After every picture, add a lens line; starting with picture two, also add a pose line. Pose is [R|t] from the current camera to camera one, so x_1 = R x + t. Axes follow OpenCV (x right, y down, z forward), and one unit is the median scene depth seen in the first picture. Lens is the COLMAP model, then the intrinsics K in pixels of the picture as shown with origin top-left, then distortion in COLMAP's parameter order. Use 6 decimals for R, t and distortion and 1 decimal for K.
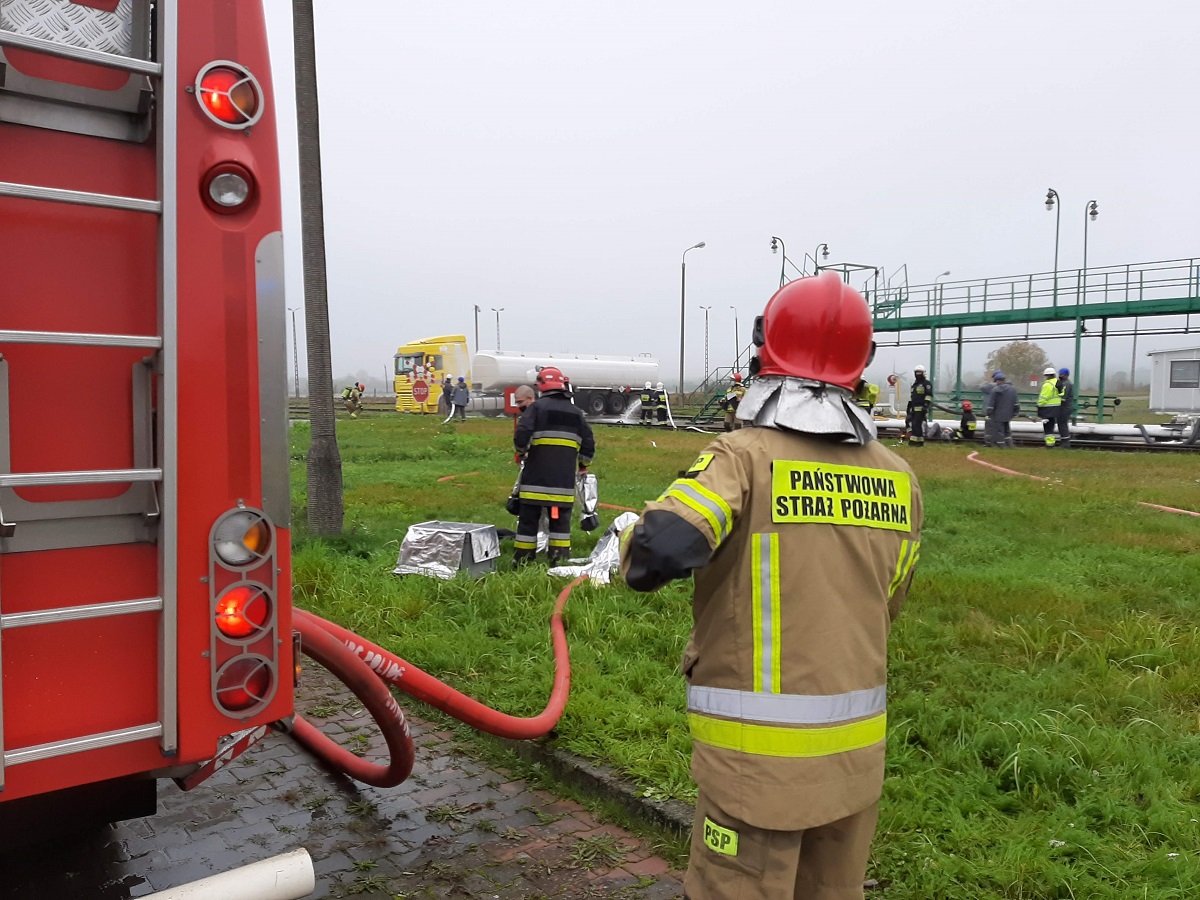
lens RADIAL K [[890.9, 0, 600.0], [0, 890.9, 450.0], [0, 0, 1]] dist [0.084910, -0.000052]
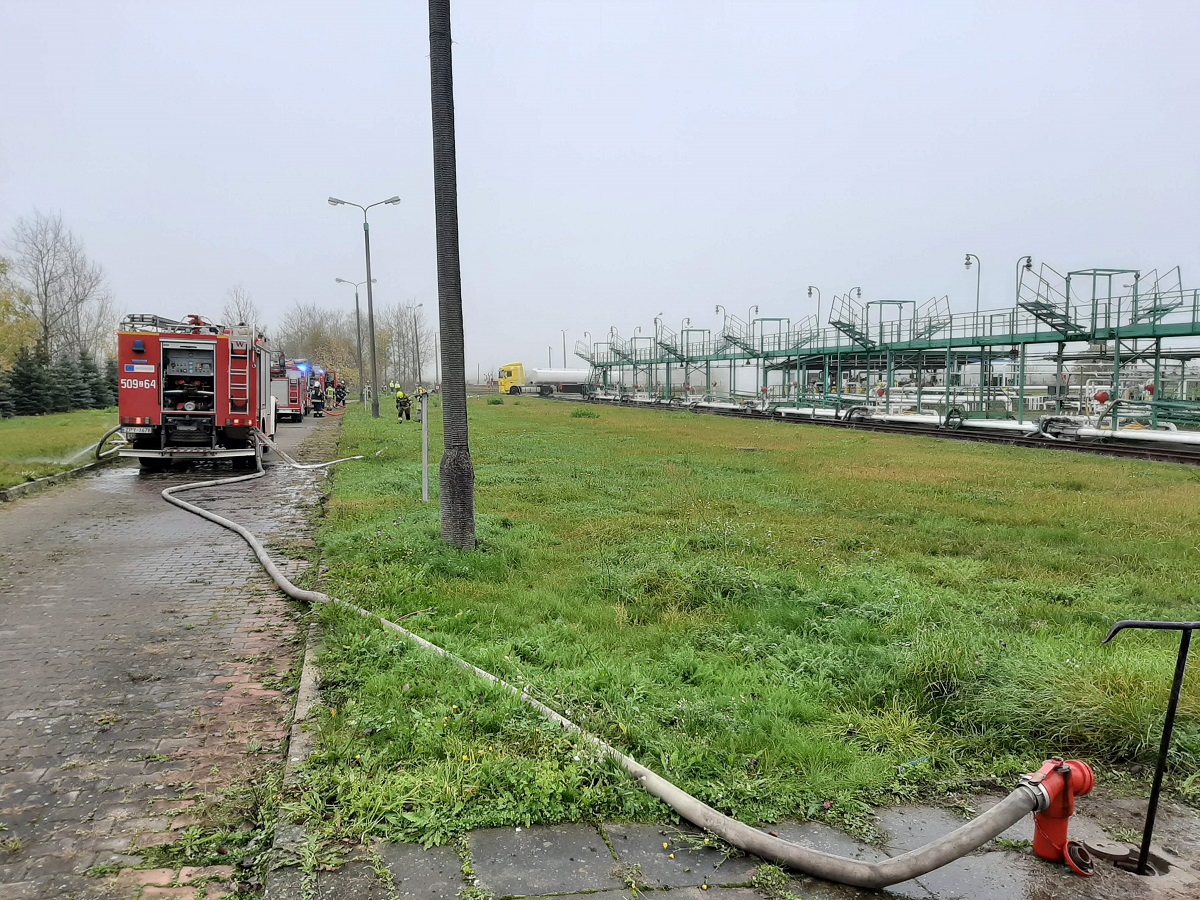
lens RADIAL K [[890.9, 0, 600.0], [0, 890.9, 450.0], [0, 0, 1]] dist [0.084910, -0.000052]
pose [[0.949596, 0.037942, -0.311171, 0.311467], [-0.039345, 0.999224, 0.001769, 0.031753], [0.310997, 0.010564, 0.950352, -0.420977]]
